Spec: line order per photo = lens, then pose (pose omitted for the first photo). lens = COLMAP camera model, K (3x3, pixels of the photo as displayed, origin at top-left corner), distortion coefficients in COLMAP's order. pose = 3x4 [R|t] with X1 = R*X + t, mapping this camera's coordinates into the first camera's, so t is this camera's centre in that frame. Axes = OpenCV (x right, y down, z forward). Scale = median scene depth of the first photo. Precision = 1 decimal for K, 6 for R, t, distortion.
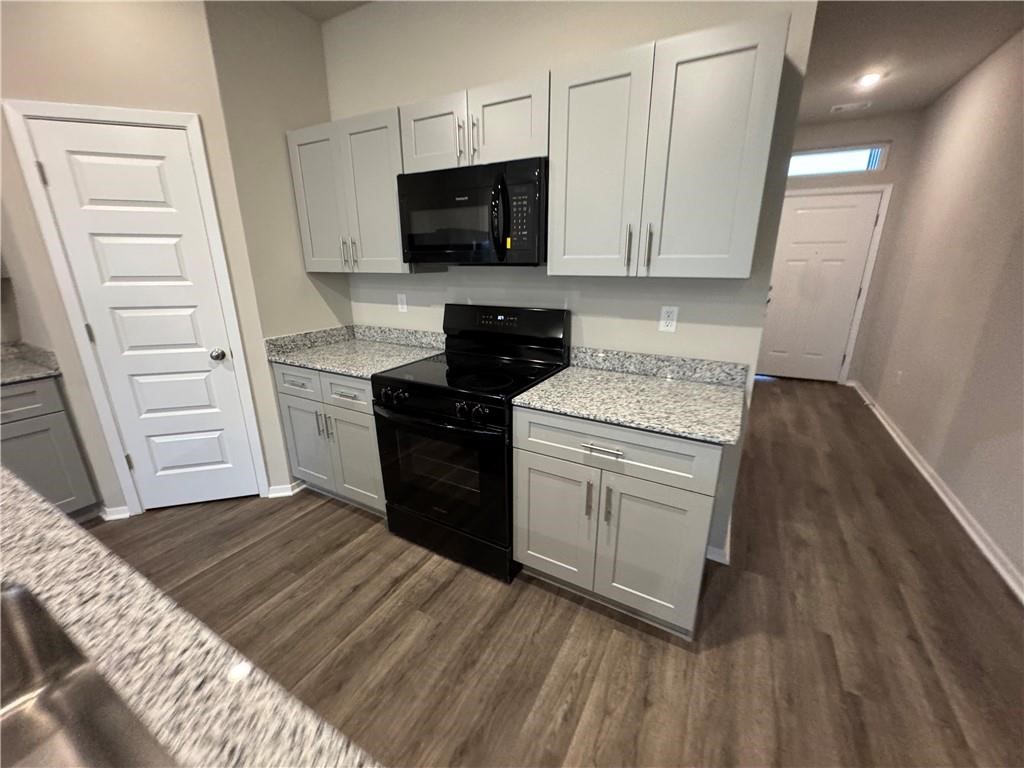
lens RADIAL K [[408.9, 0, 511.0], [0, 408.9, 385.2], [0, 0, 1]] dist [-0.003048, -0.000243]
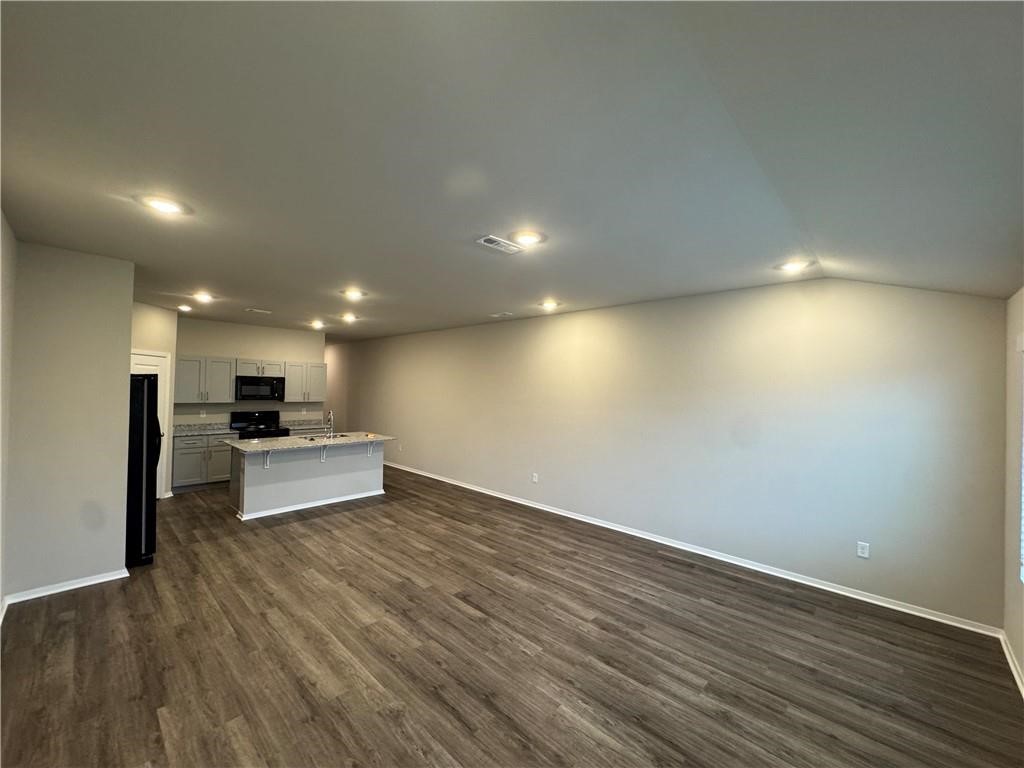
lens RADIAL K [[408.9, 0, 511.0], [0, 408.9, 385.2], [0, 0, 1]] dist [-0.003048, -0.000243]
pose [[0.250406, 0.017554, 0.967982, -3.137709], [0.259520, 0.962027, -0.084581, 0.487825], [-0.932709, 0.272390, 0.236342, -2.061270]]
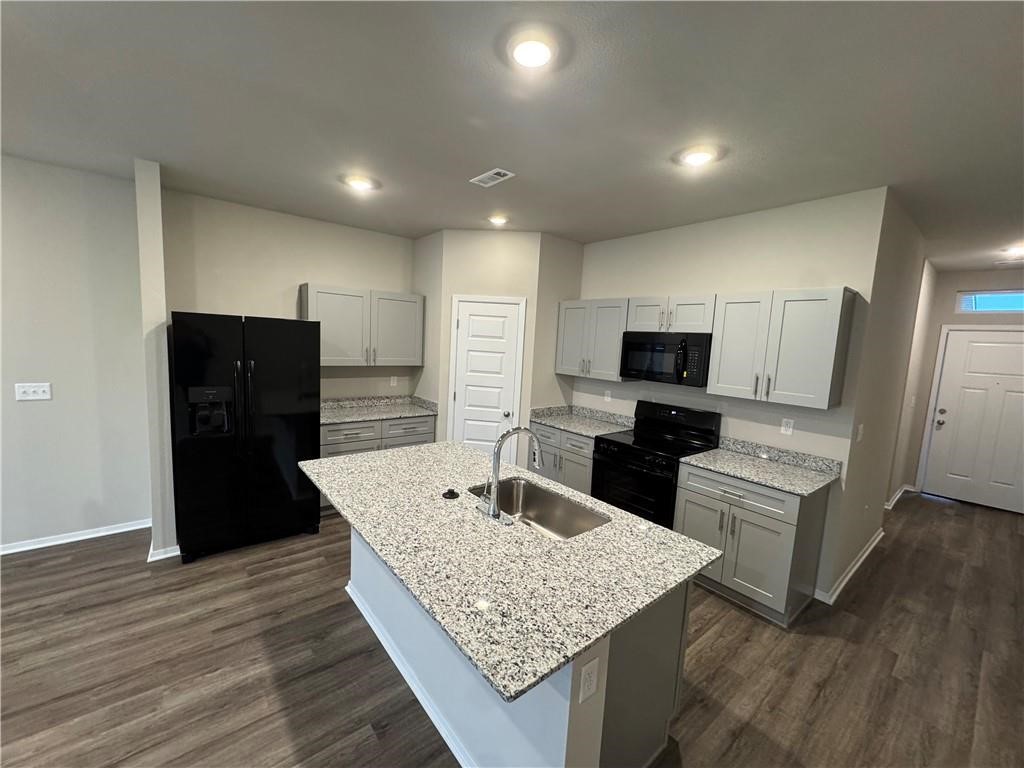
lens RADIAL K [[408.9, 0, 511.0], [0, 408.9, 385.2], [0, 0, 1]] dist [-0.003048, -0.000243]
pose [[0.928635, 0.093355, -0.359058, -0.060421], [-0.161115, 0.973274, -0.163643, 0.113911], [0.334185, 0.209814, 0.918857, -0.841753]]
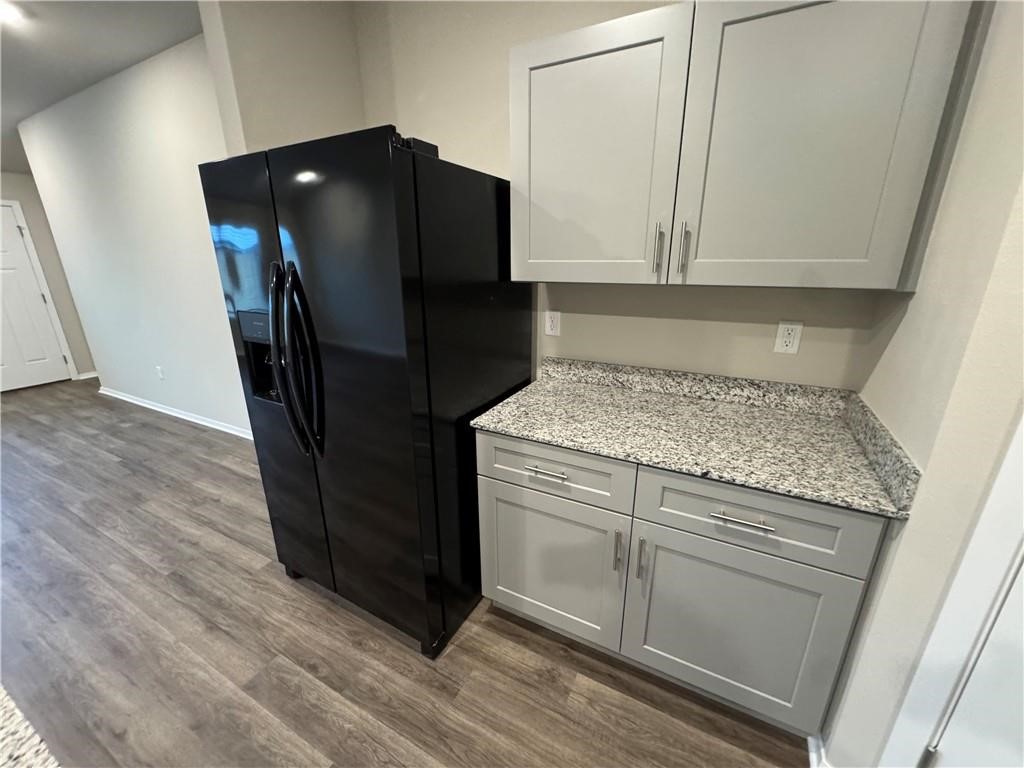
lens RADIAL K [[408.9, 0, 511.0], [0, 408.9, 385.2], [0, 0, 1]] dist [-0.003048, -0.000243]
pose [[0.020852, 0.312965, -0.949536, -0.817798], [-0.280705, 0.913373, 0.294881, -0.187405], [0.959567, 0.260391, 0.106897, 0.562127]]
